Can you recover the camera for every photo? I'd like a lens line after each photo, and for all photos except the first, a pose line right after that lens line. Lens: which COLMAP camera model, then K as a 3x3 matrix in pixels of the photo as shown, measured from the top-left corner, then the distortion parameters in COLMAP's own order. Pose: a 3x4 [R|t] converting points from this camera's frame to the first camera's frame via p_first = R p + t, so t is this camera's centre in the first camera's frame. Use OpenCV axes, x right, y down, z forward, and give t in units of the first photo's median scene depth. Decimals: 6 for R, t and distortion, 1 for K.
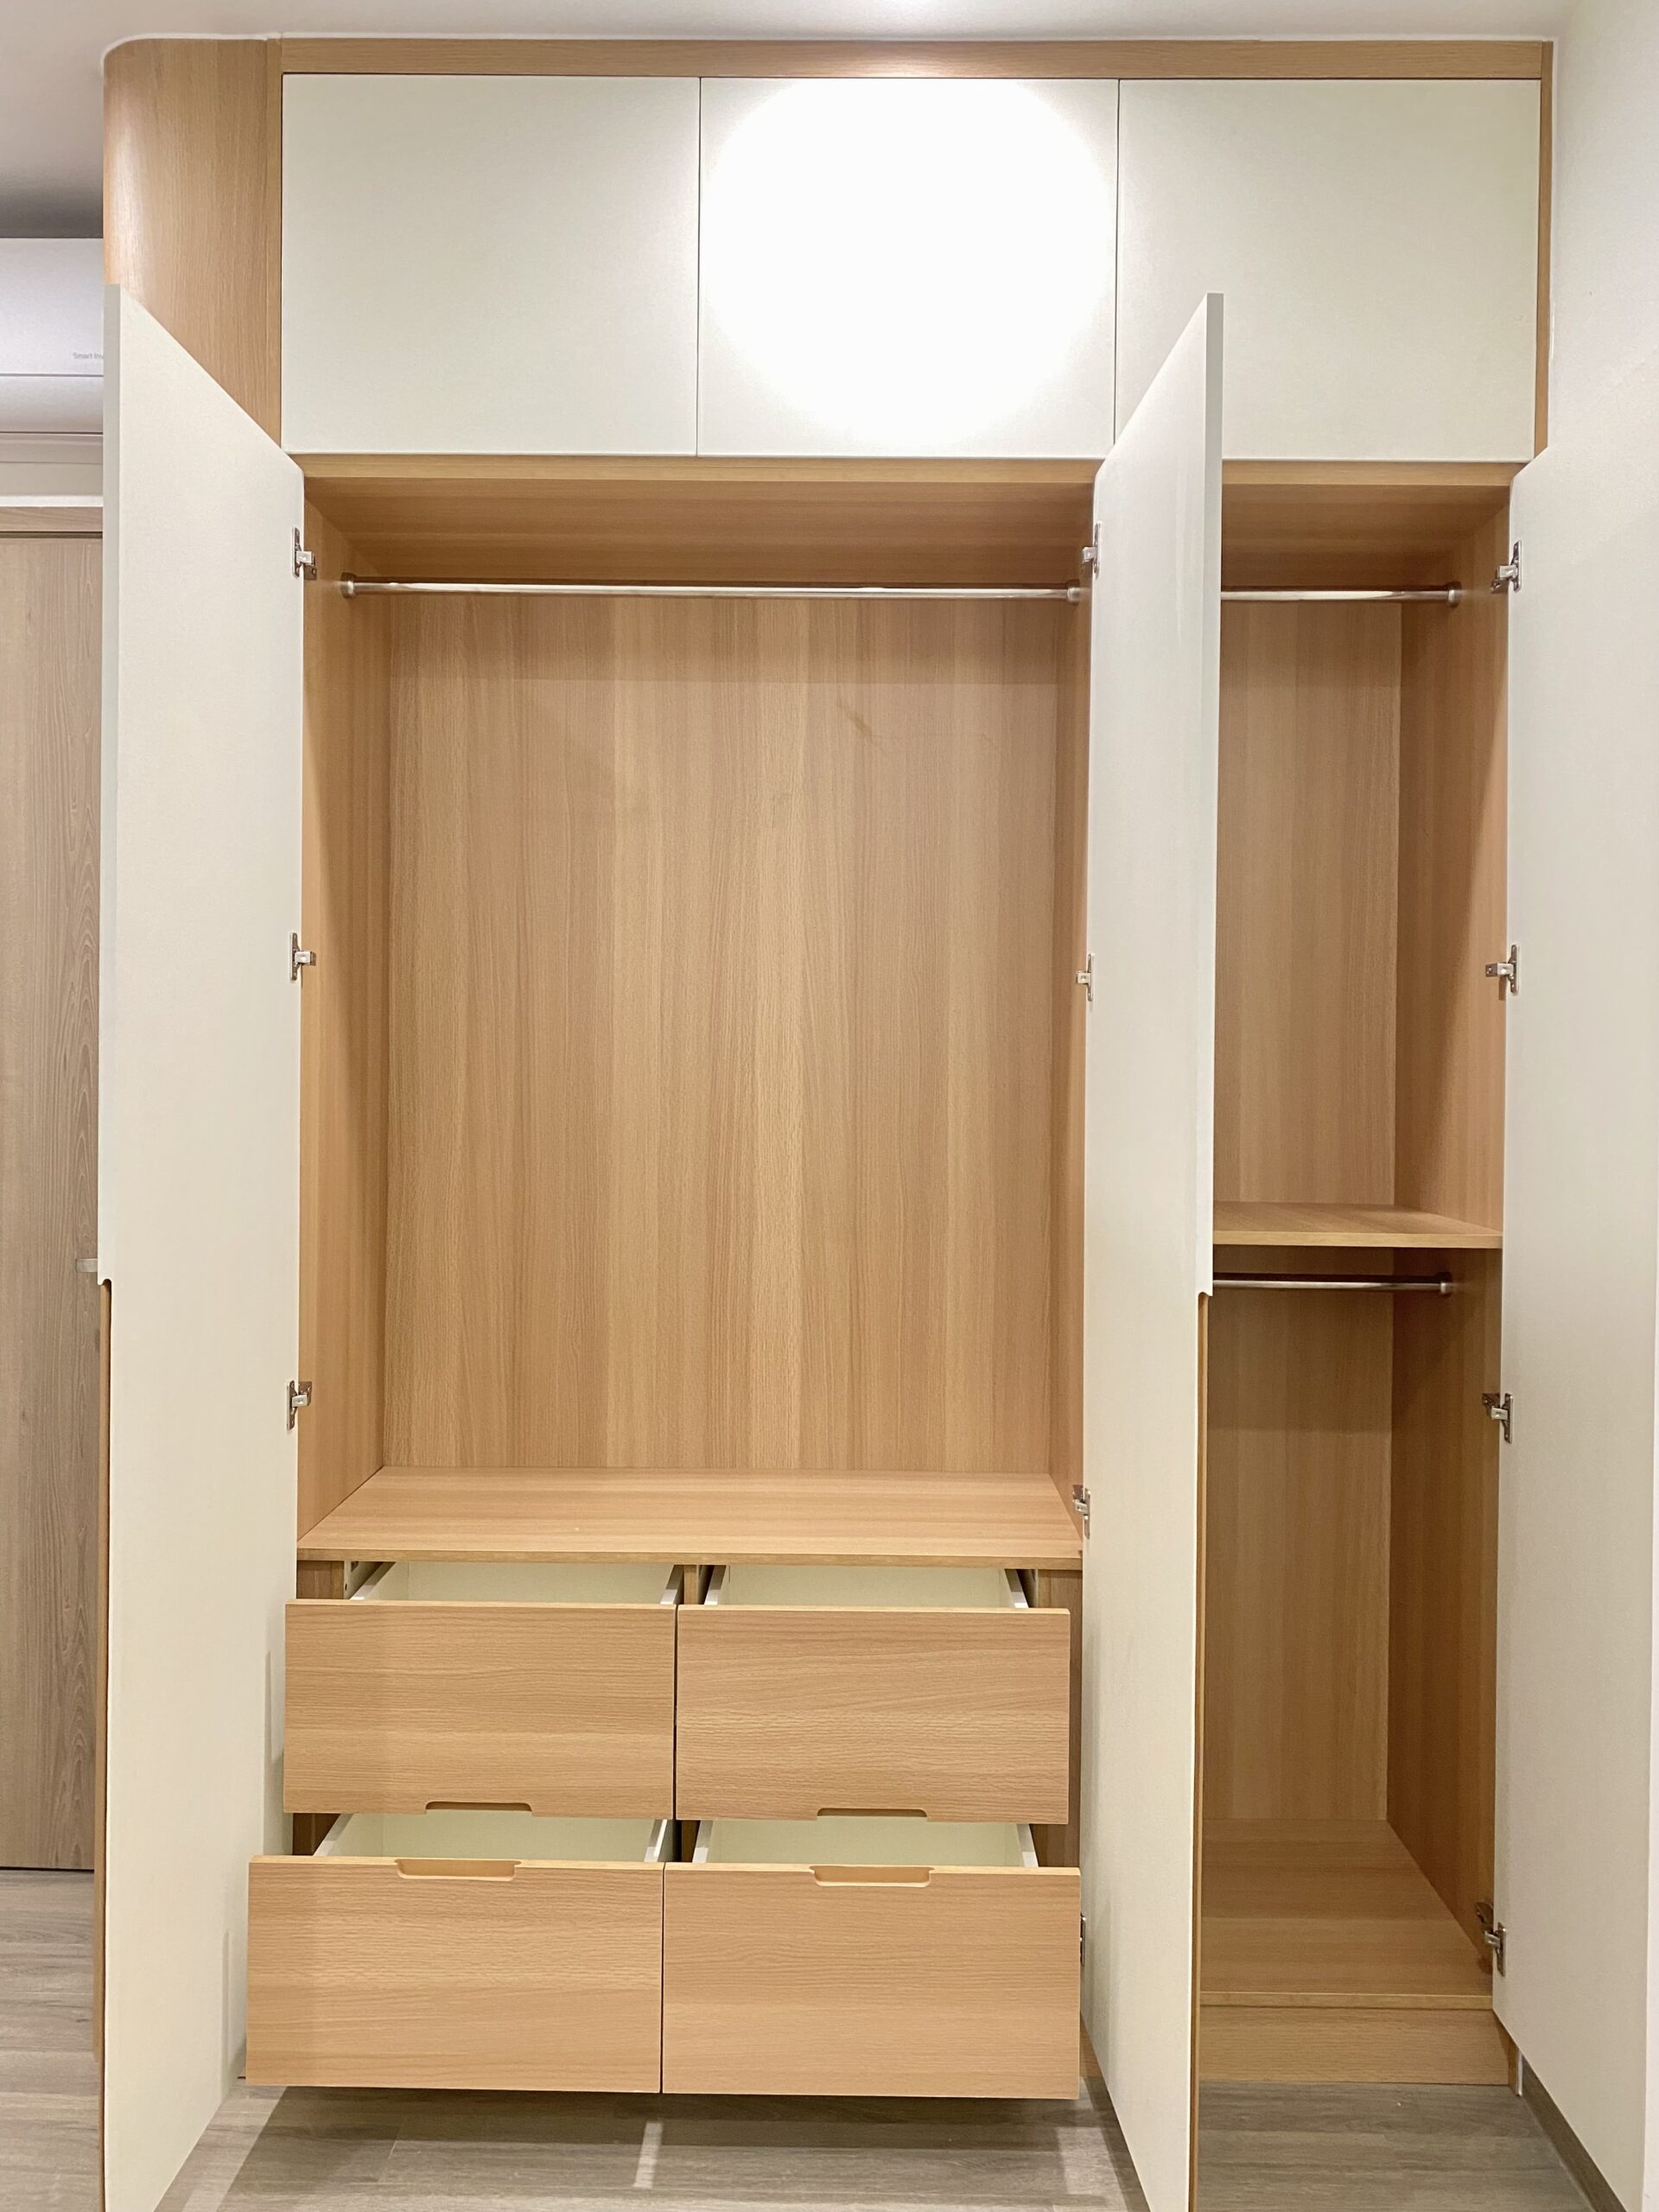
lens RADIAL K [[1719.4, 0, 851.5], [0, 1719.4, 1105.5], [0, 0, 1]] dist [0.026473, -0.022581]
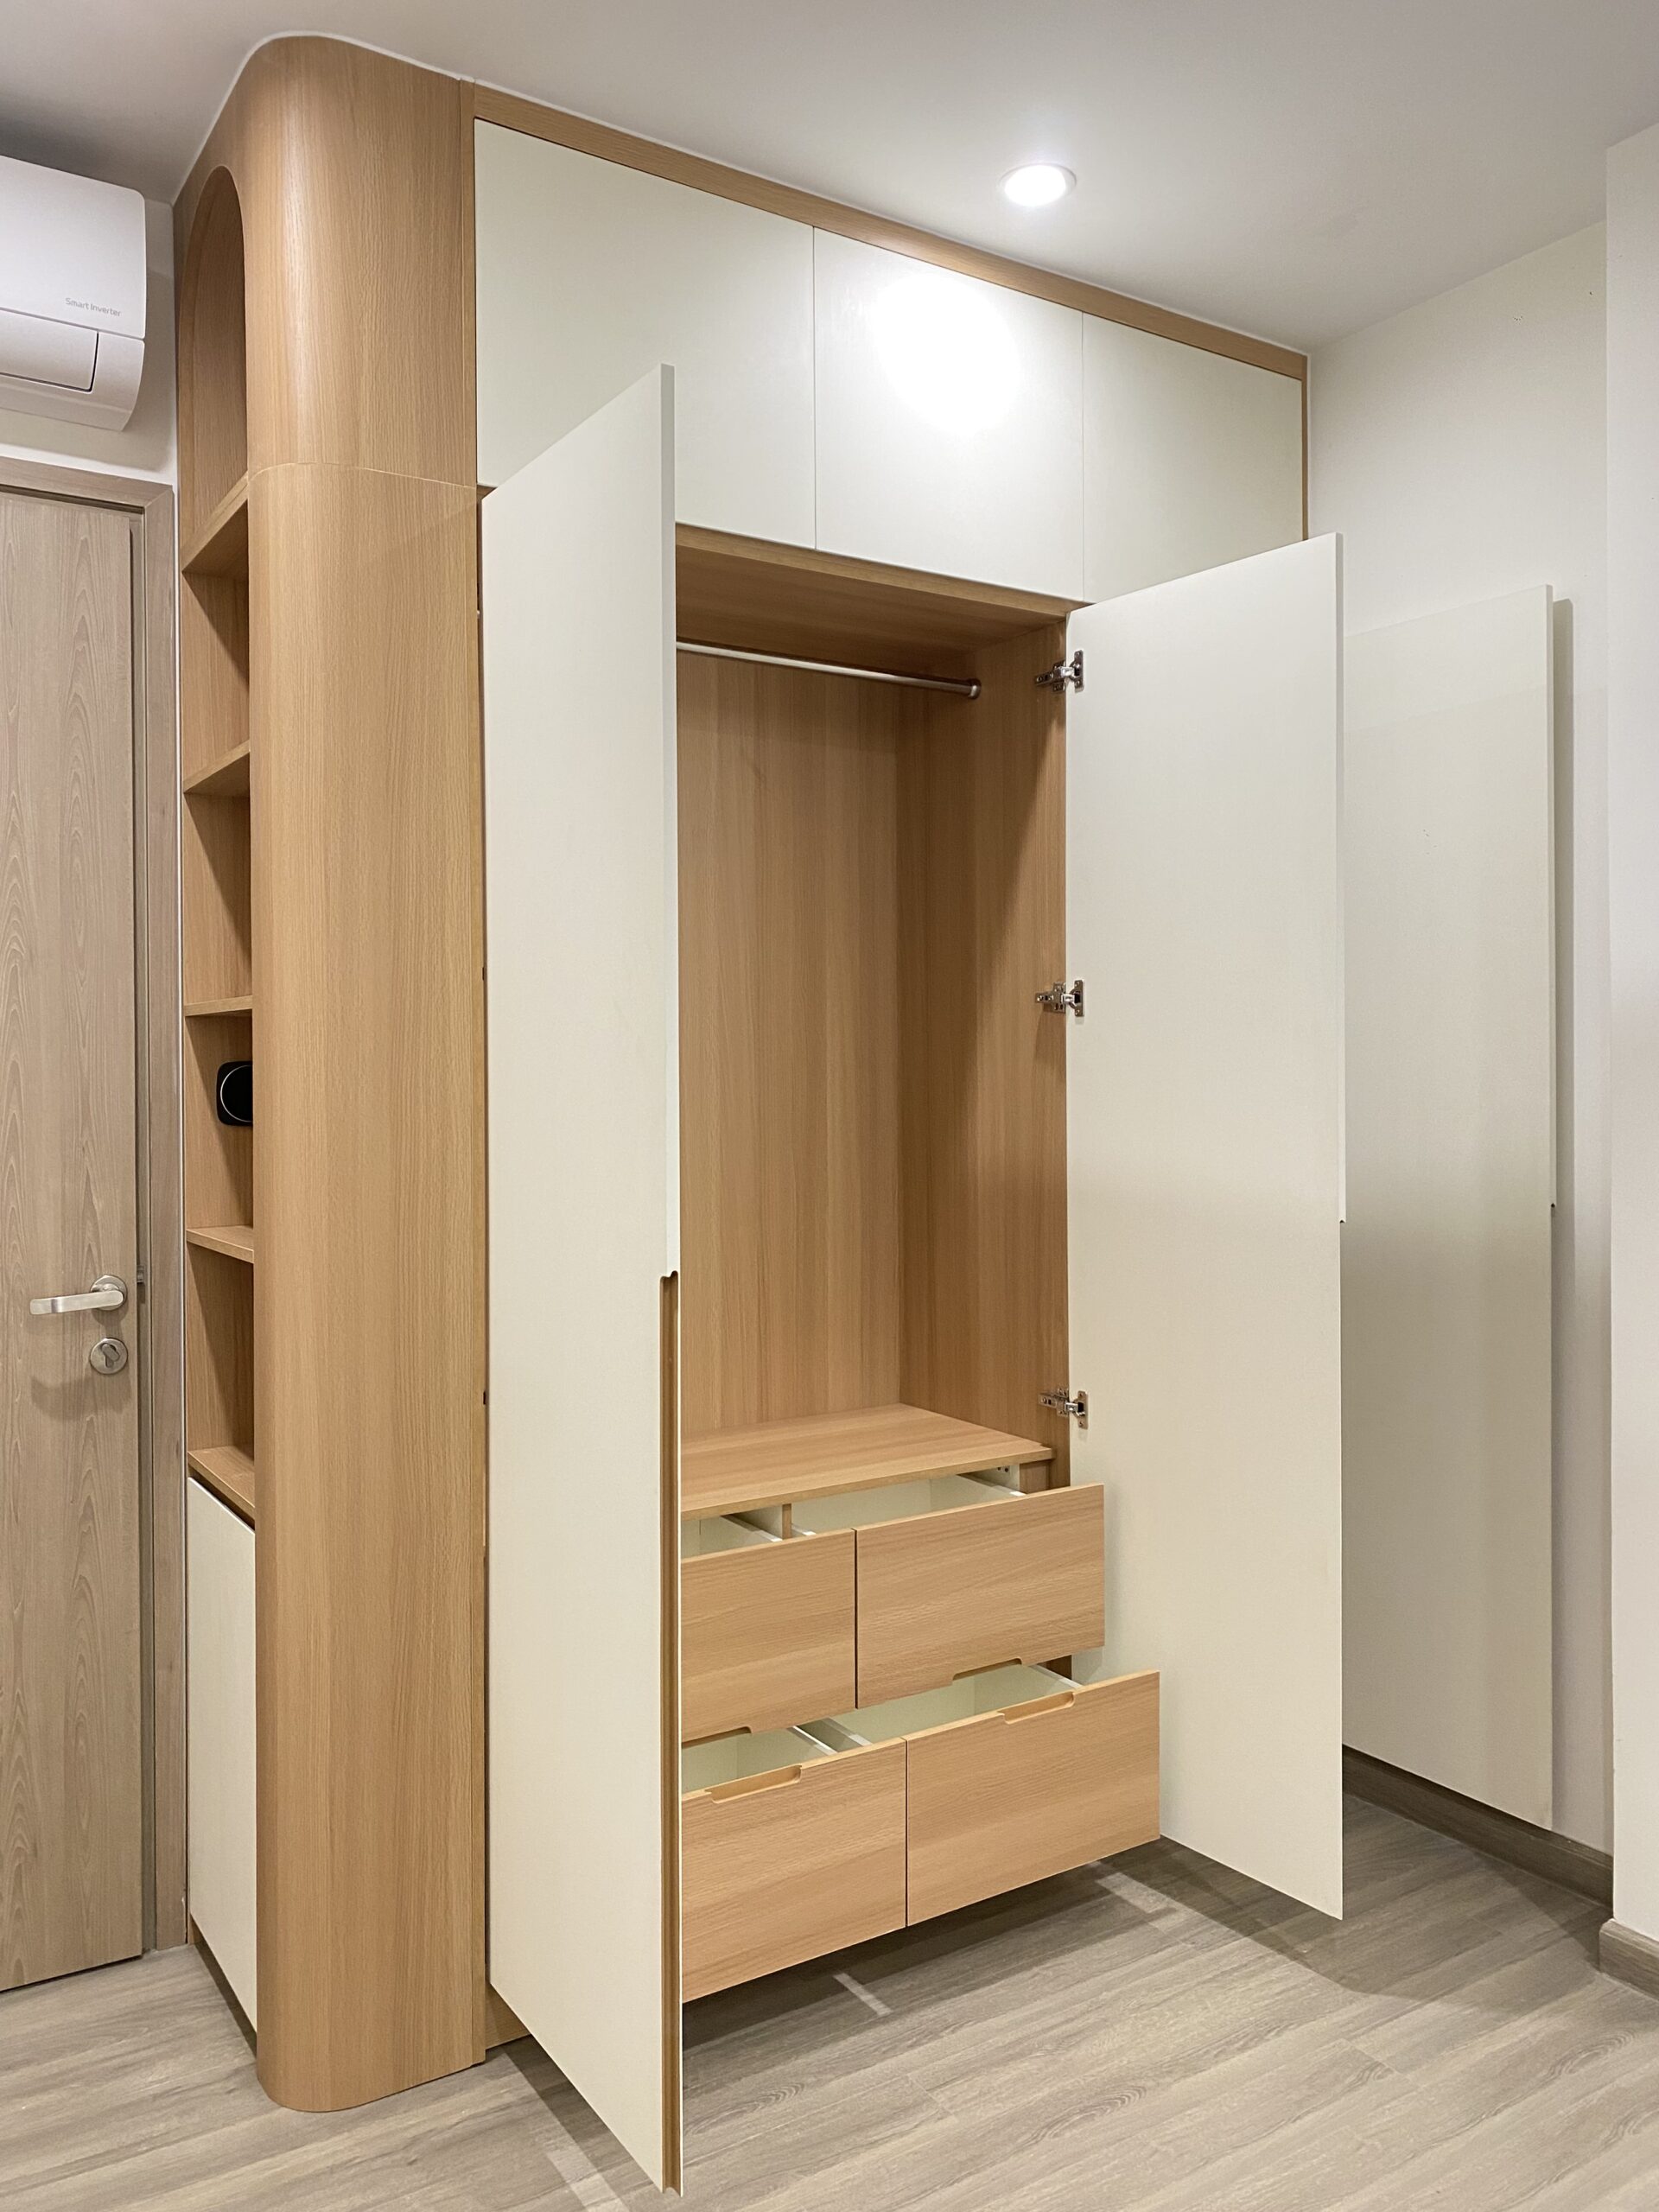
lens RADIAL K [[1719.4, 0, 857.3], [0, 1719.4, 1104.0], [0, 0, 1]] dist [0.026473, -0.022581]
pose [[0.823663, -0.027870, 0.566394, -0.741265], [0.026788, 0.999589, 0.010230, -0.012629], [-0.566446, 0.006747, 0.824071, 0.024586]]
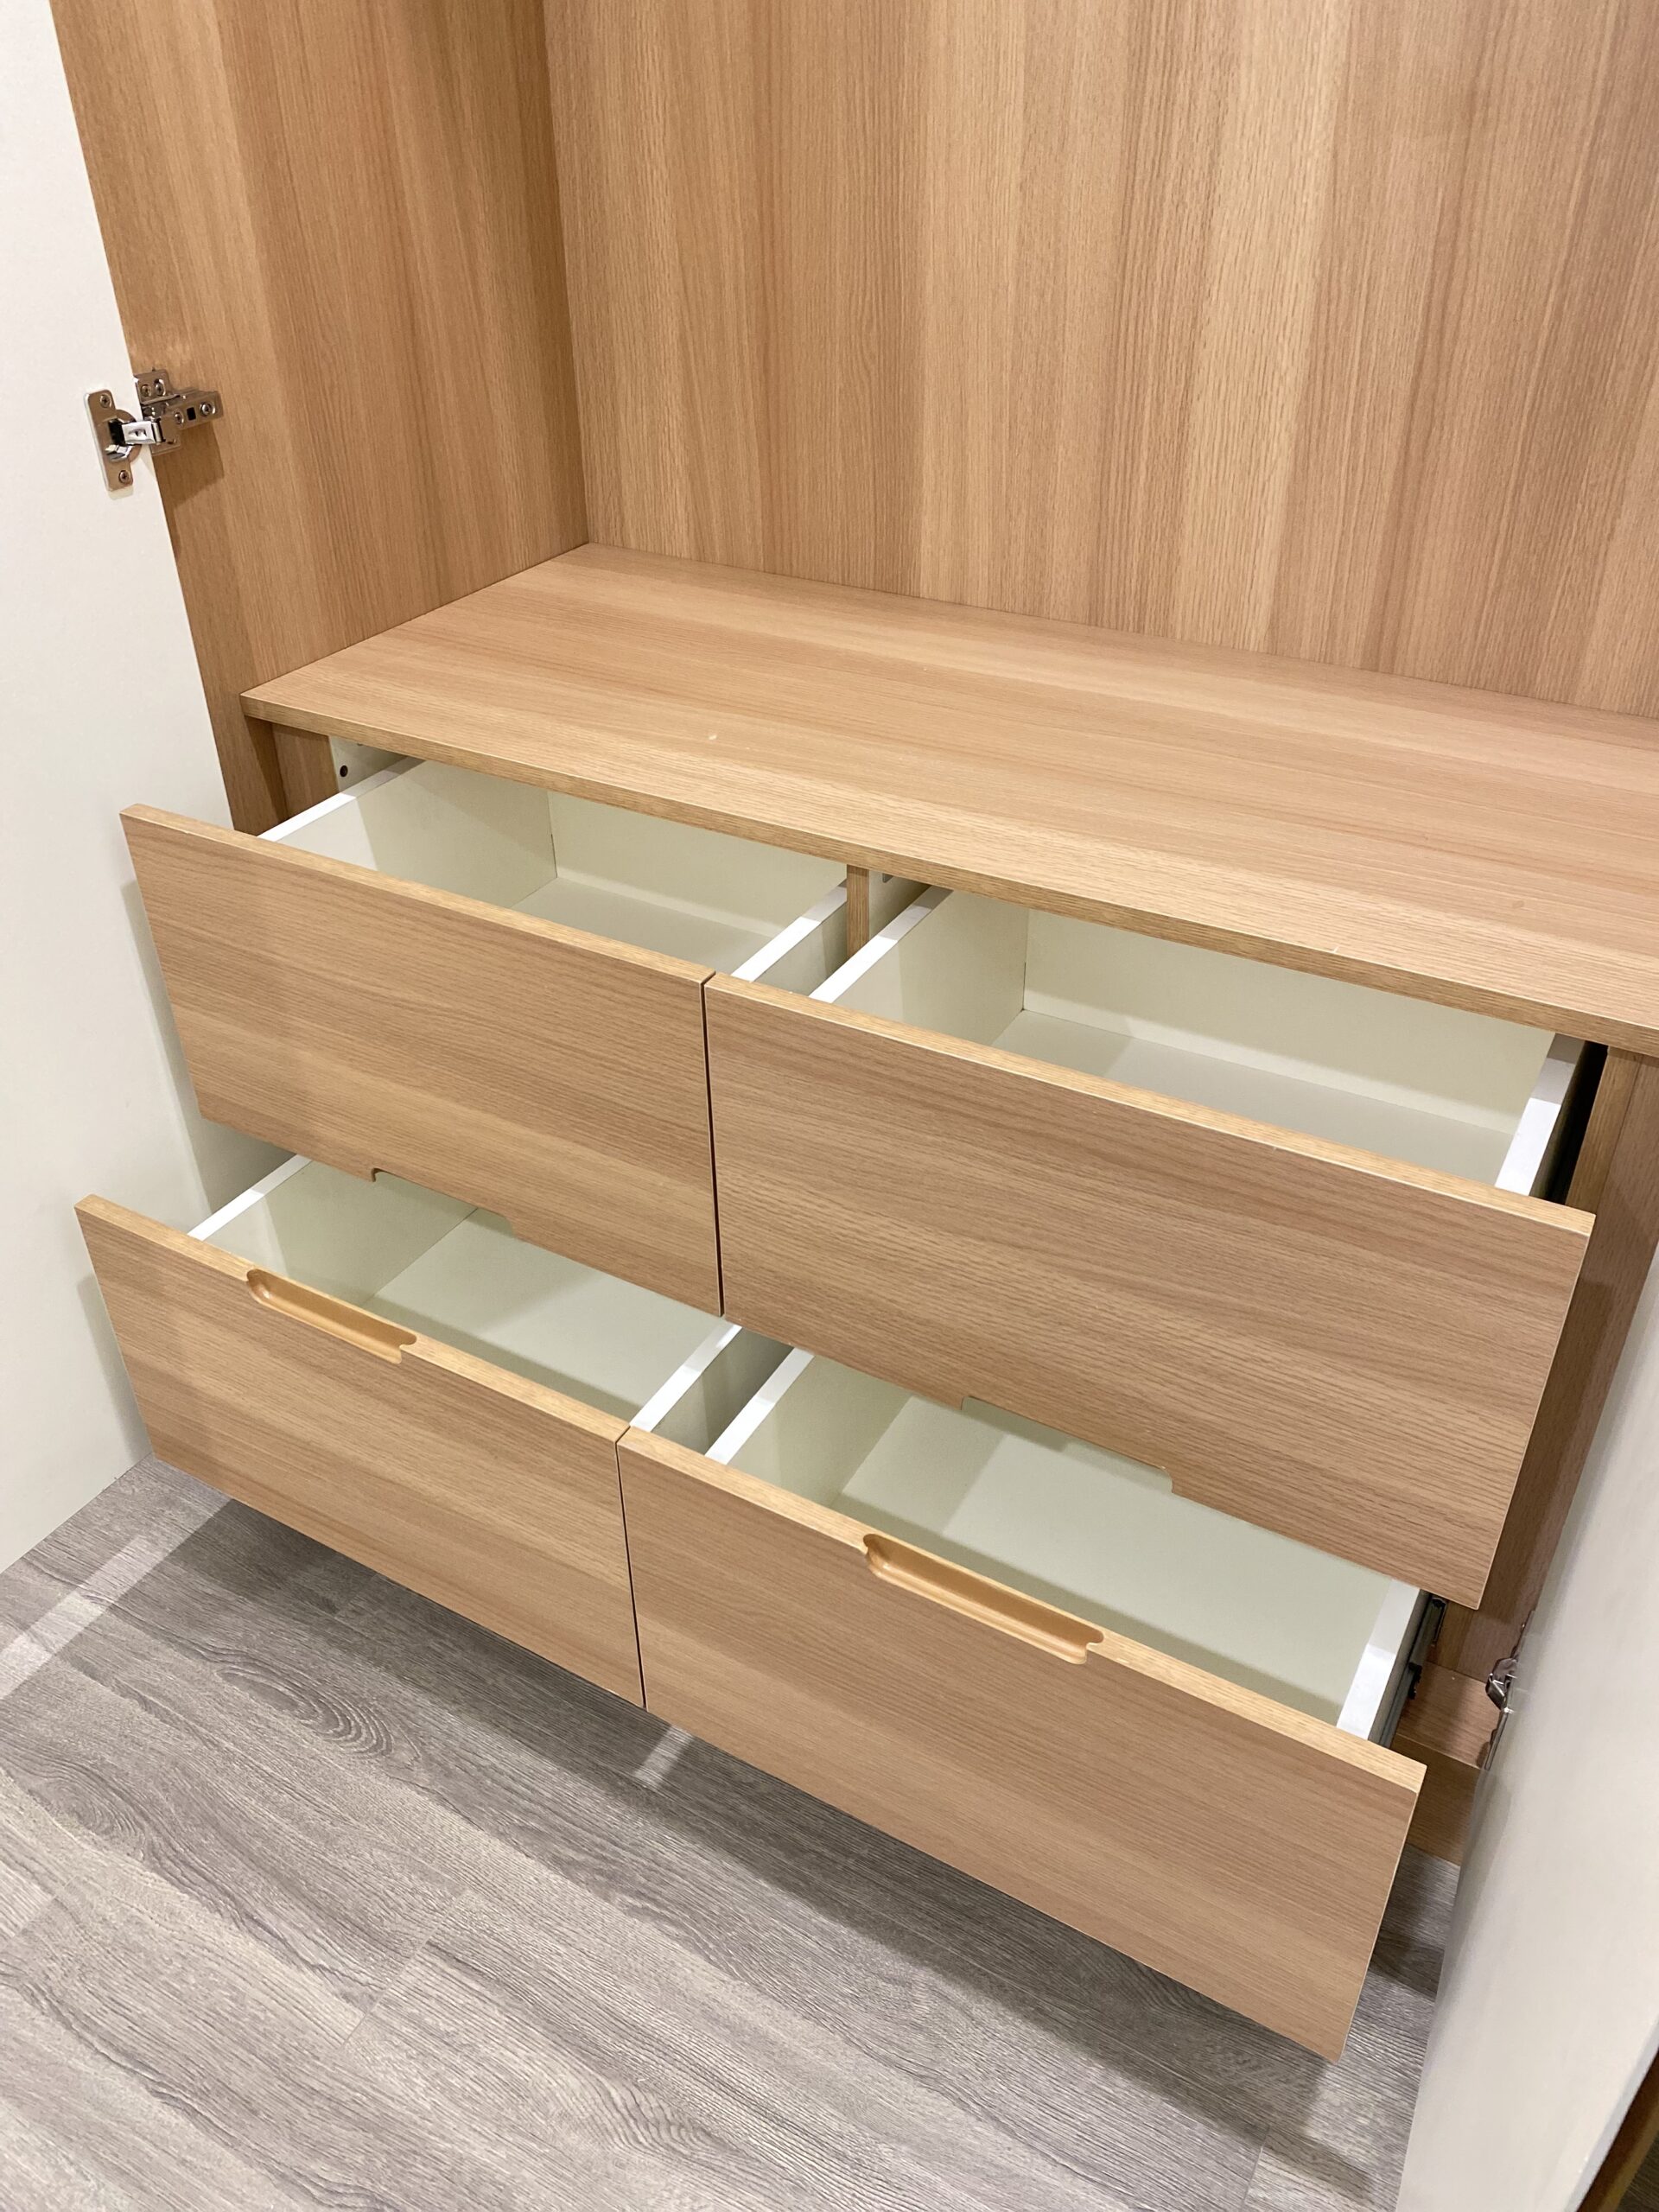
lens RADIAL K [[1719.4, 0, 821.5], [0, 1719.4, 1092.8], [0, 0, 1]] dist [0.026473, -0.022581]
pose [[0.870144, 0.259663, -0.418837, 0.128100], [0.002461, 0.847617, 0.530603, 0.065489], [0.492792, -0.462732, 0.736909, 0.634317]]
